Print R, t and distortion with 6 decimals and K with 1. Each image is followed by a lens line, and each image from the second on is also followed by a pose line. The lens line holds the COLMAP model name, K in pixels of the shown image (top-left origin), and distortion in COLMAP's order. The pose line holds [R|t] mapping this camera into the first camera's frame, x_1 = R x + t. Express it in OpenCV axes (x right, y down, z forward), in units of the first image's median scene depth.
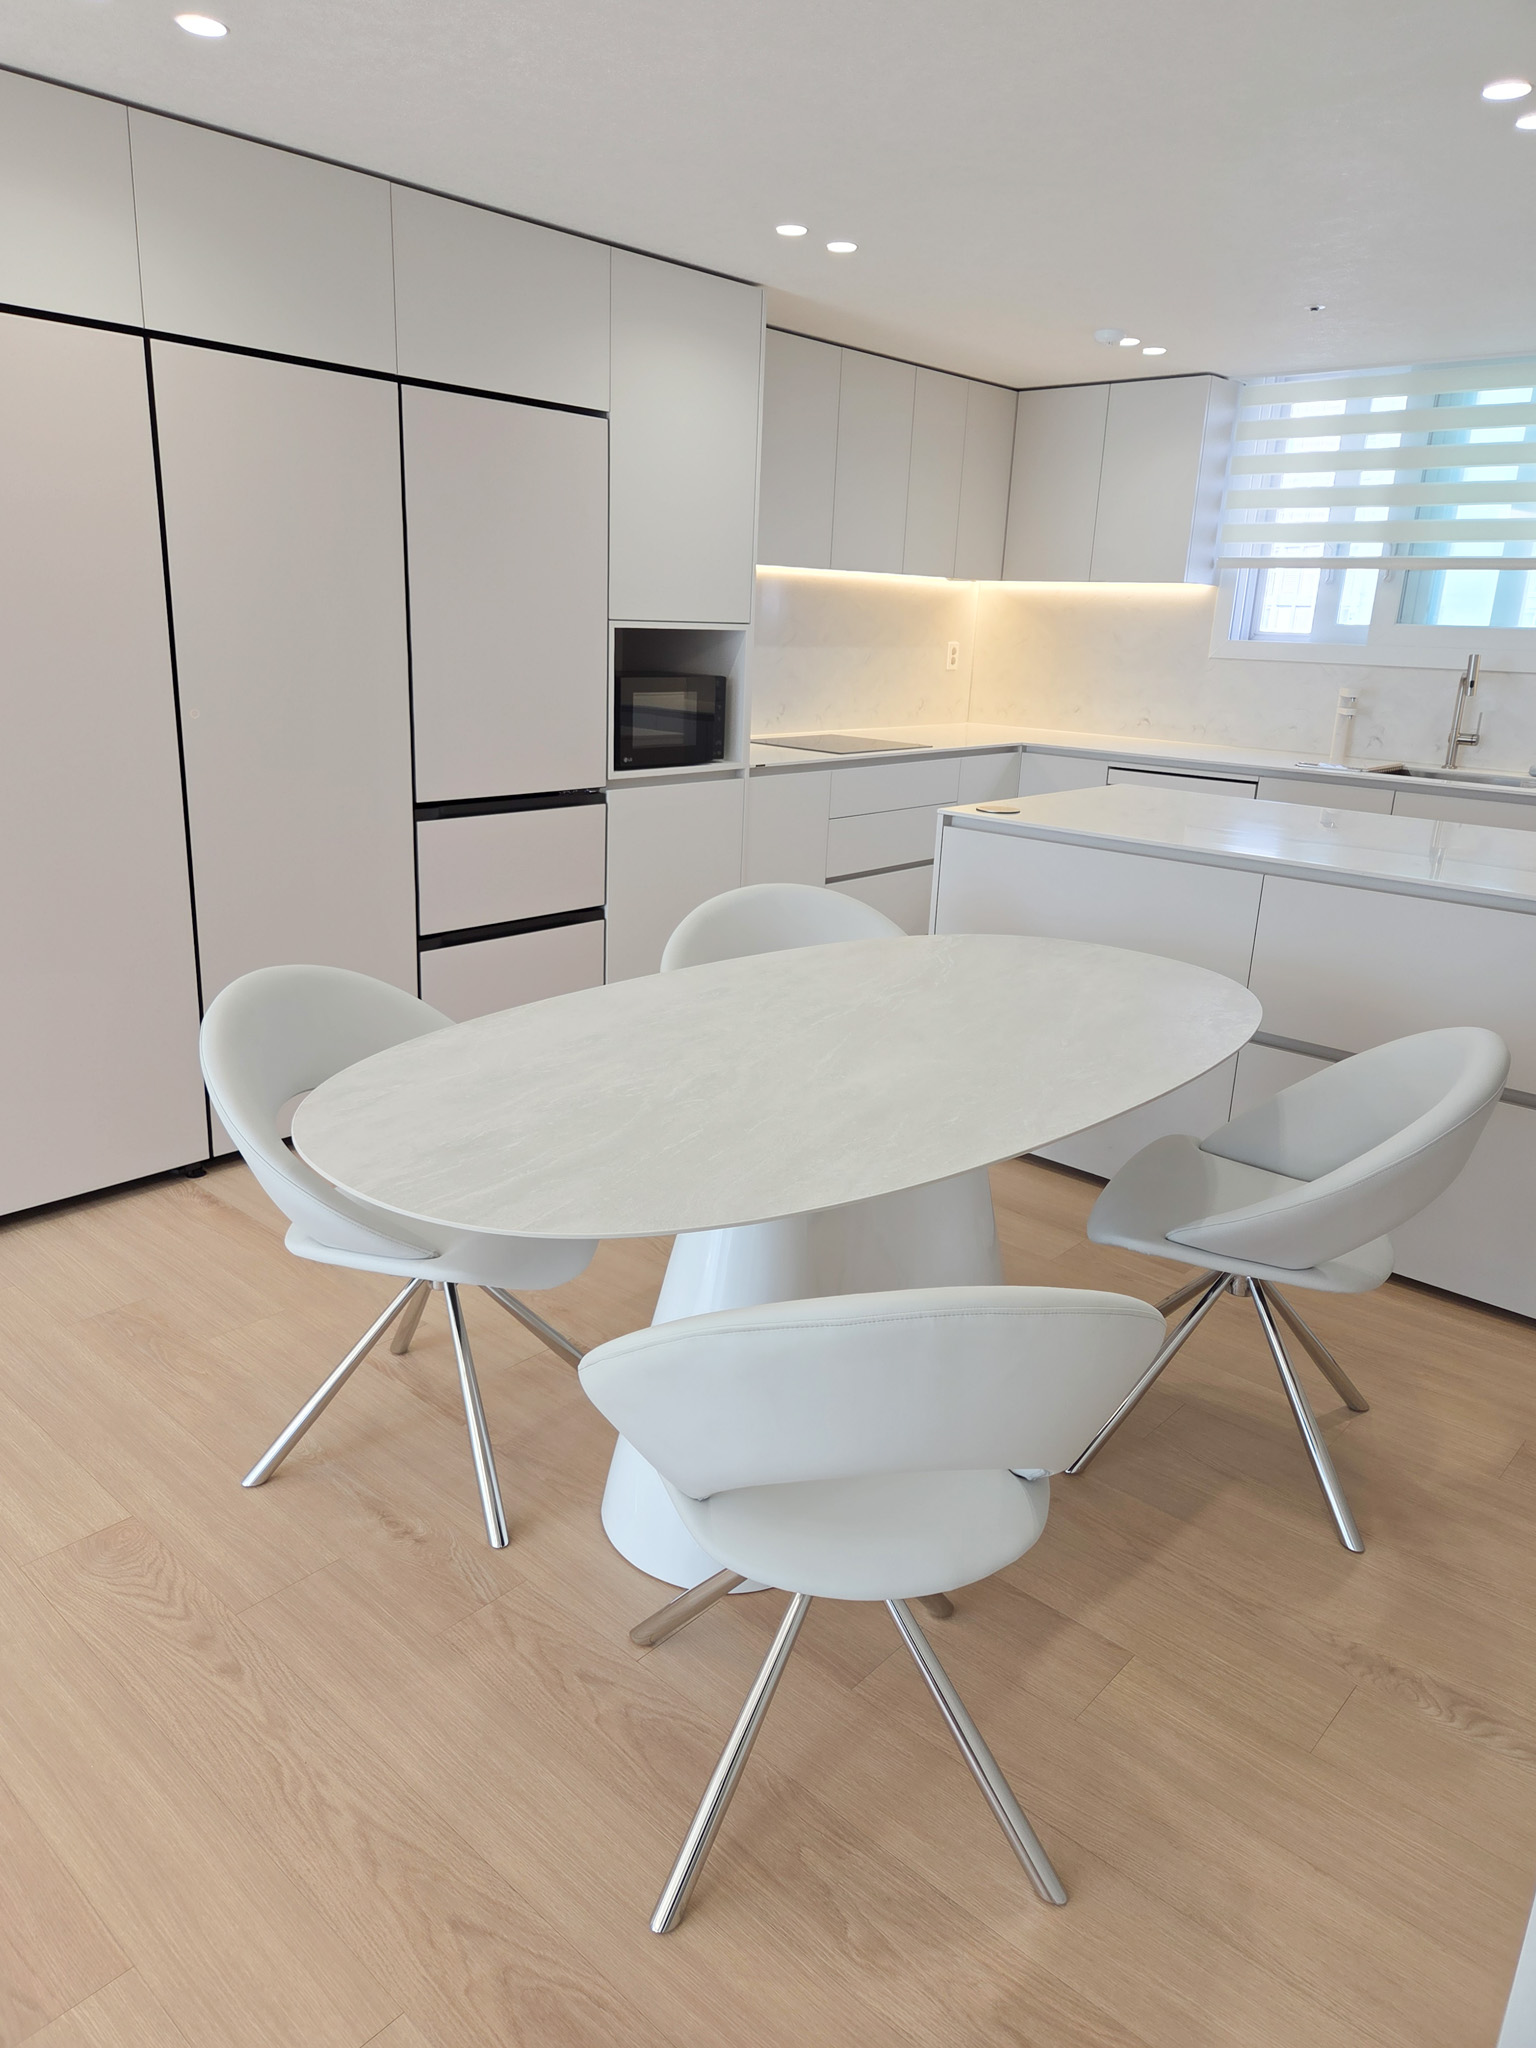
lens RADIAL K [[1404.3, 0, 747.0], [0, 1404.3, 1023.5], [0, 0, 1]] dist [0.090505, -0.084513]
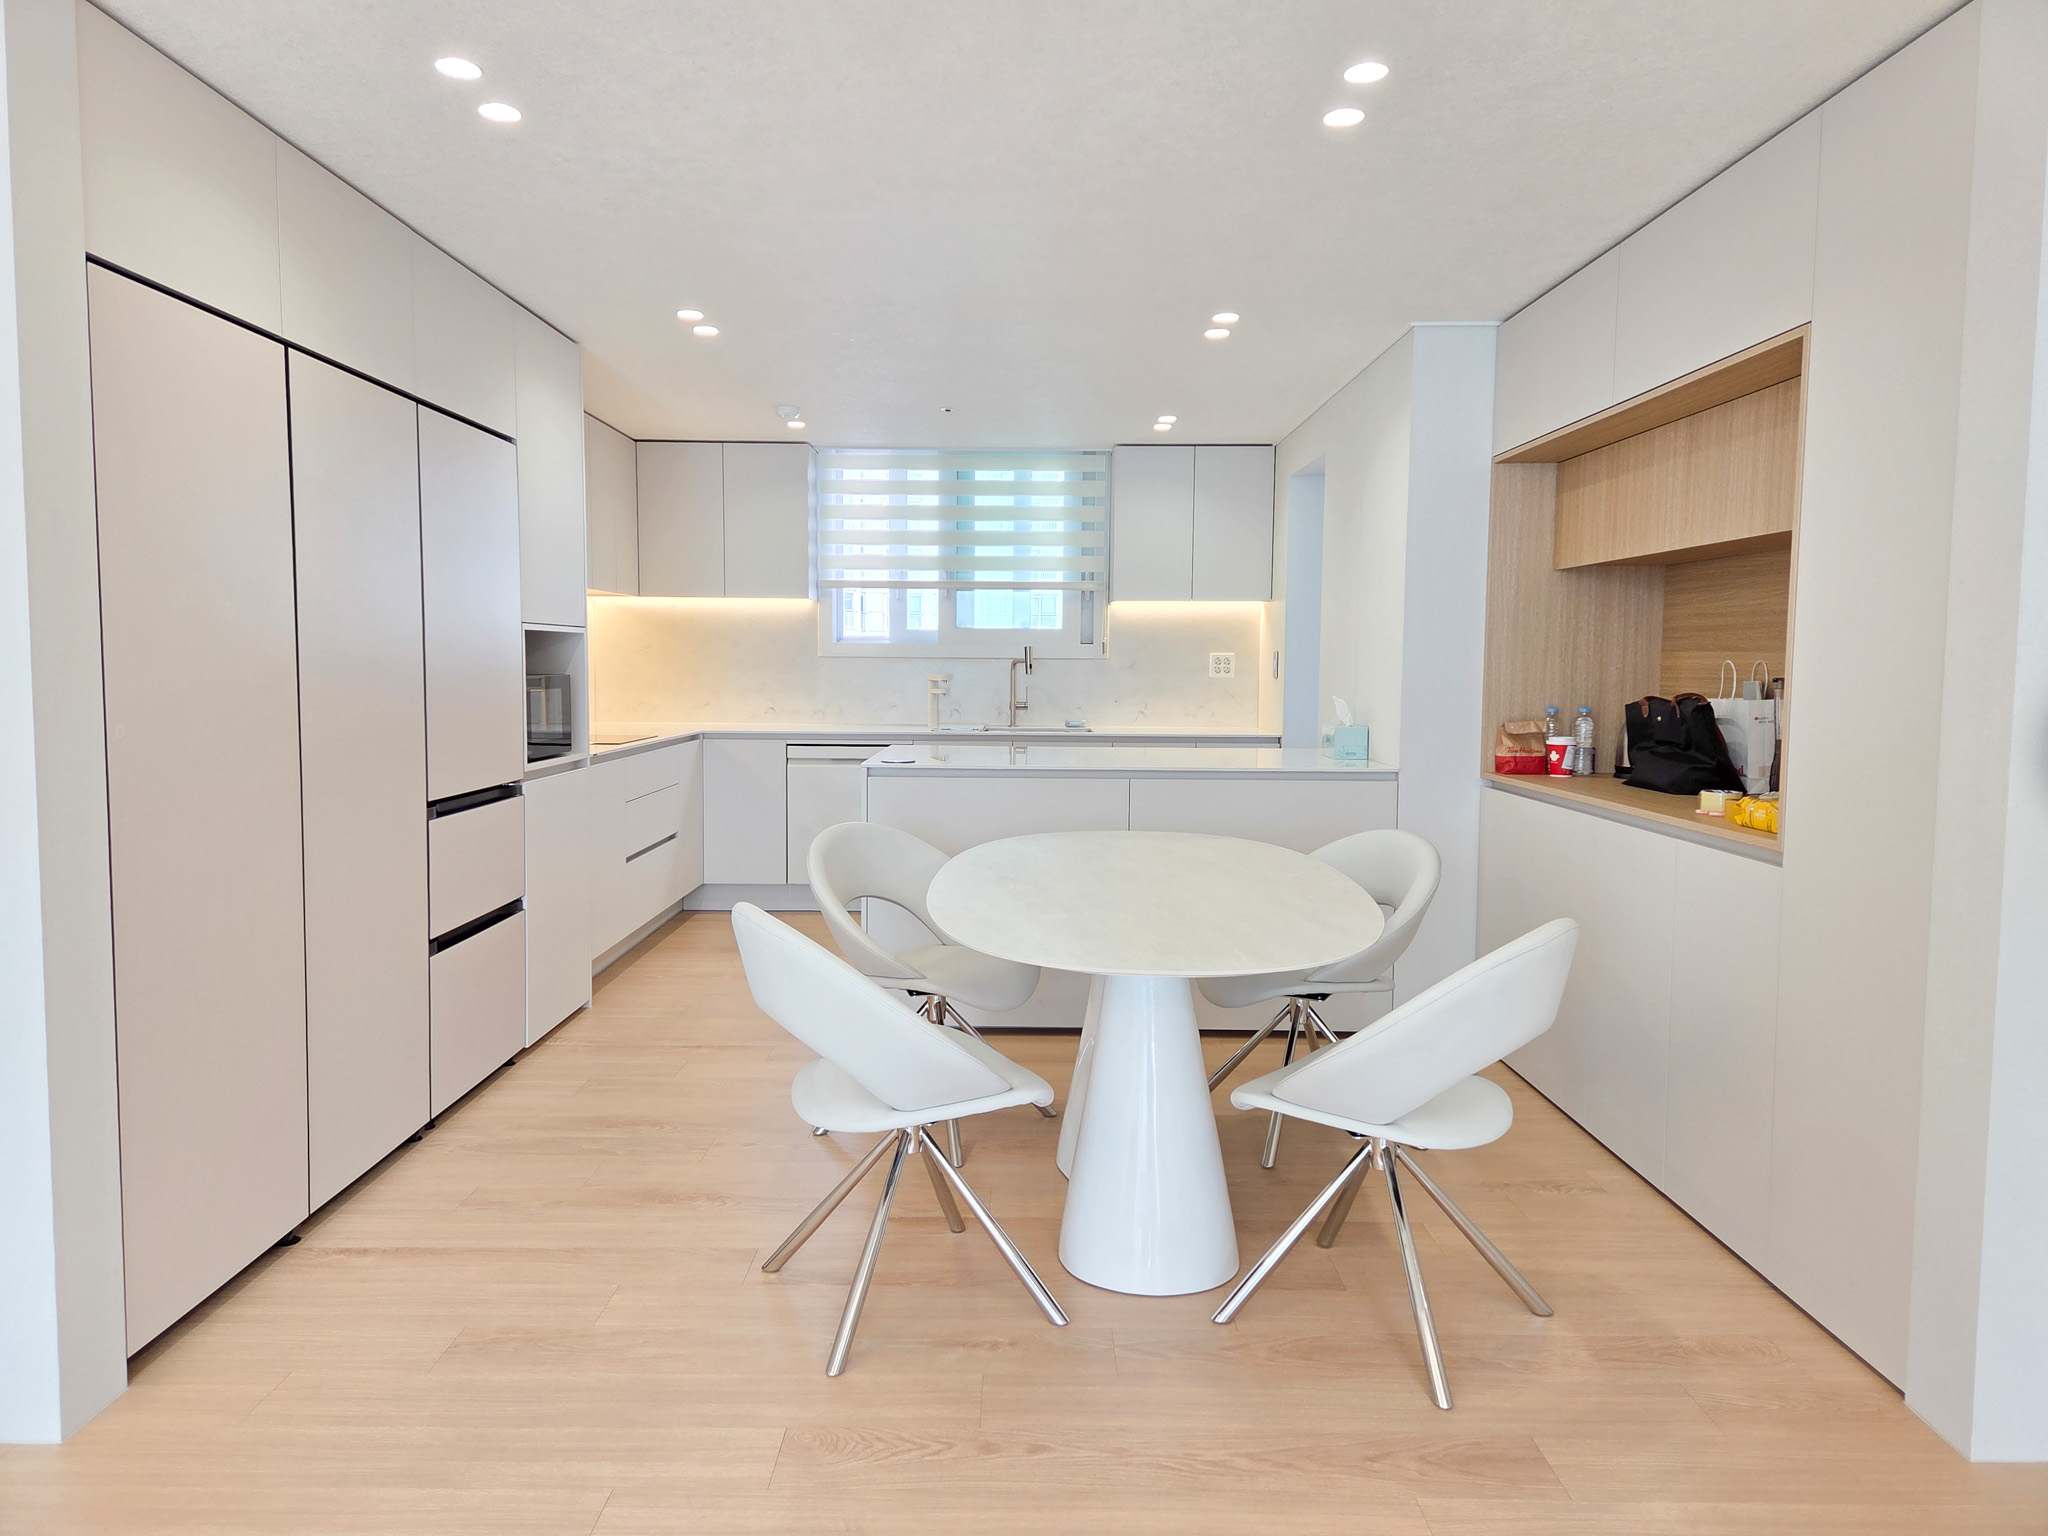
lens RADIAL K [[1408.4, 0, 1024.0], [0, 1408.4, 768.0], [0, 0, 1]] dist [0.084948, -0.081060]
pose [[0.732282, -0.084907, 0.675687, -0.493498], [0.213863, 0.970673, -0.109802, 0.014371], [-0.646549, 0.224911, 0.728965, 0.008899]]
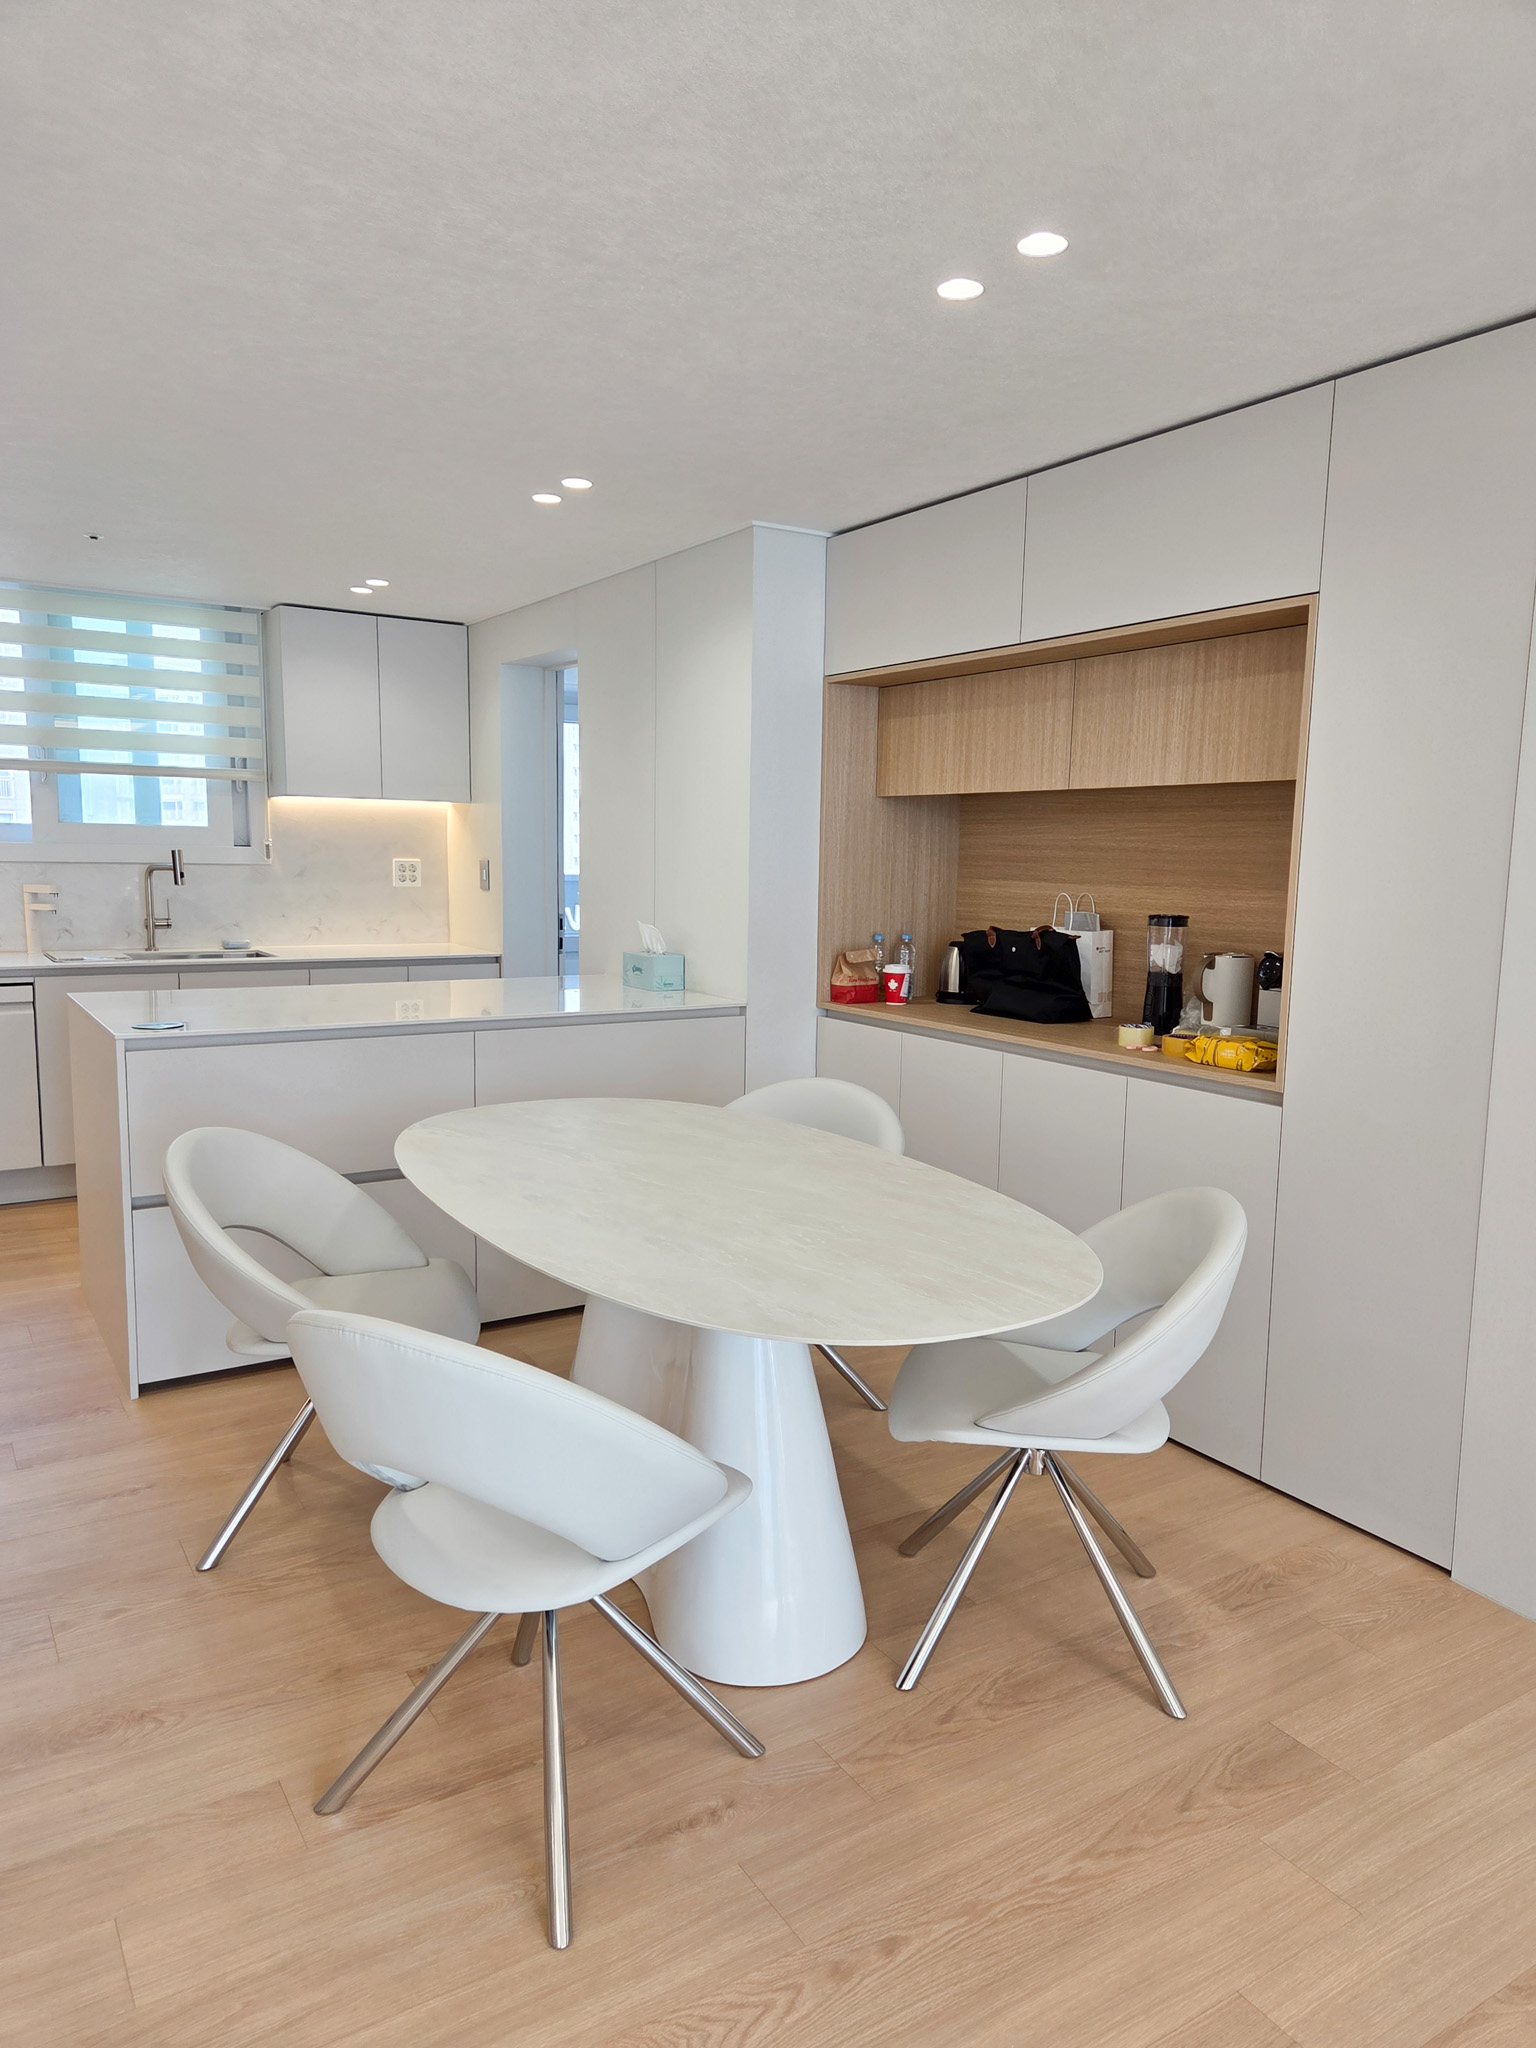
lens RADIAL K [[1408.4, 0, 800.4], [0, 1408.4, 1042.6], [0, 0, 1]] dist [0.084948, -0.081060]
pose [[0.241099, -0.167277, 0.955976, -0.520983], [0.267468, 0.958339, 0.100234, -0.101508], [-0.932916, 0.231527, 0.275796, 0.289456]]
